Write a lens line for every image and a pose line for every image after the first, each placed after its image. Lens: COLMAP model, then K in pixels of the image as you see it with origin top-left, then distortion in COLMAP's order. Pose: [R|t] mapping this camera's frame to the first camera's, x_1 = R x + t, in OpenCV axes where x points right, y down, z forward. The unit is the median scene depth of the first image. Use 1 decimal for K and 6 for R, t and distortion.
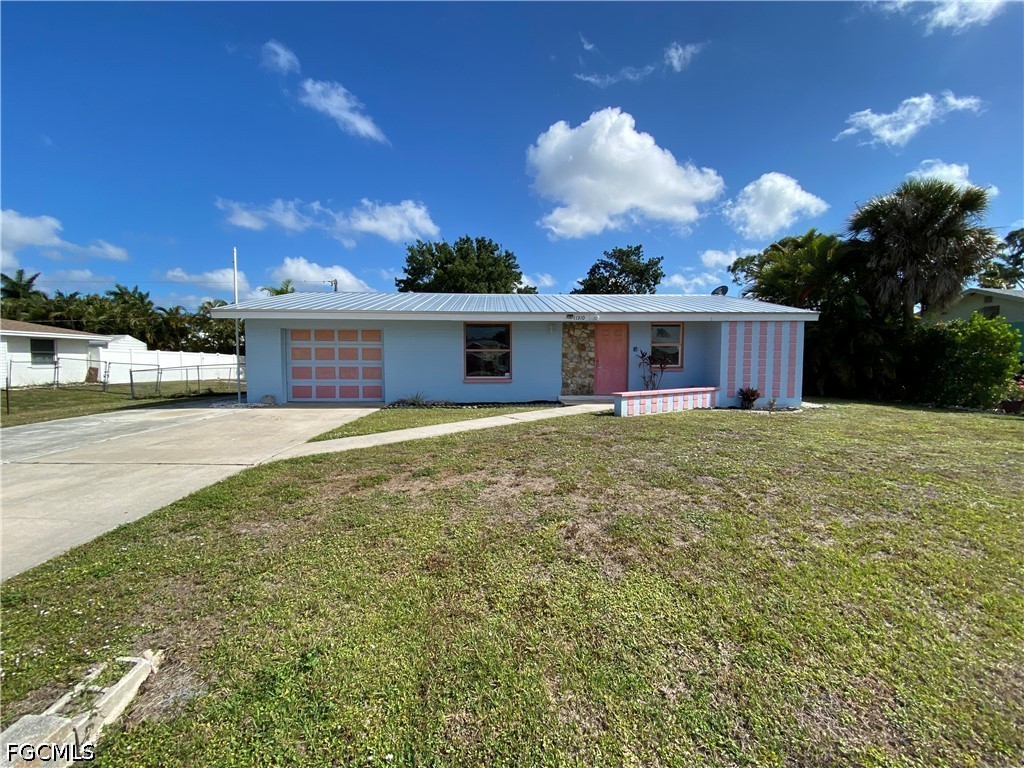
lens RADIAL K [[414.1, 0, 512.0], [0, 414.1, 384.0], [0, 0, 1]] dist [0.054733, -0.043686]
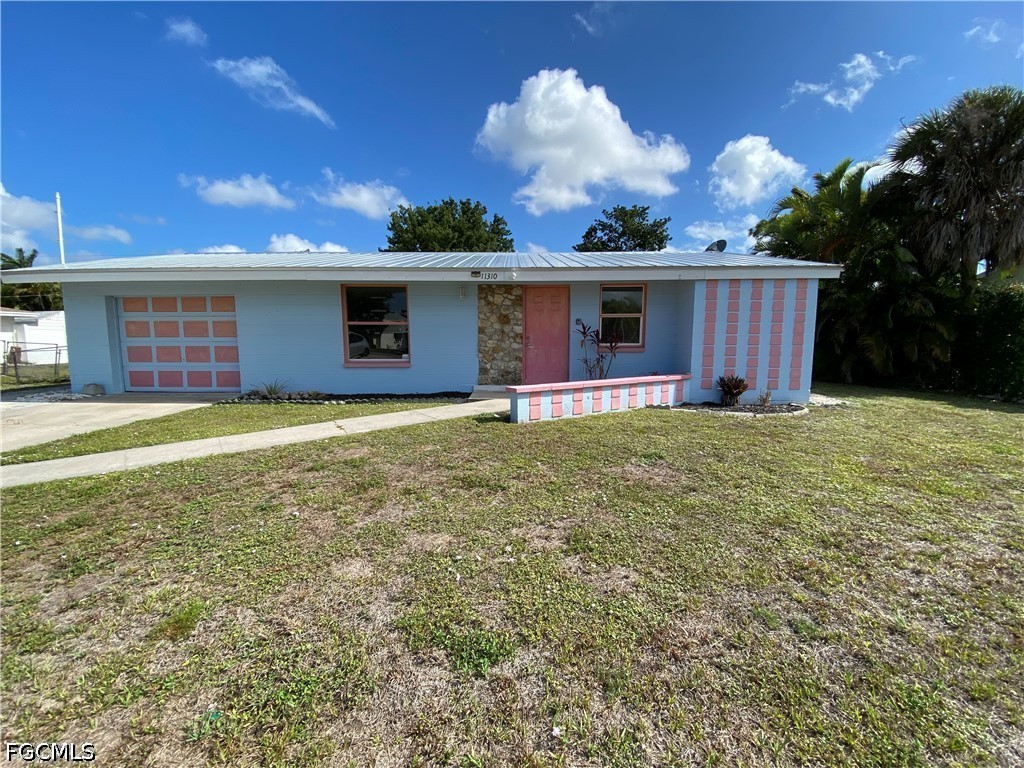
lens RADIAL K [[415.0, 0, 512.0], [0, 415.0, 384.0], [0, 0, 1]] dist [0.036434, -0.029409]
pose [[0.998458, 0.004108, -0.055368, 0.222922], [-0.001123, 0.998550, 0.053824, -0.013971], [0.055509, -0.053679, 0.997014, 0.267658]]
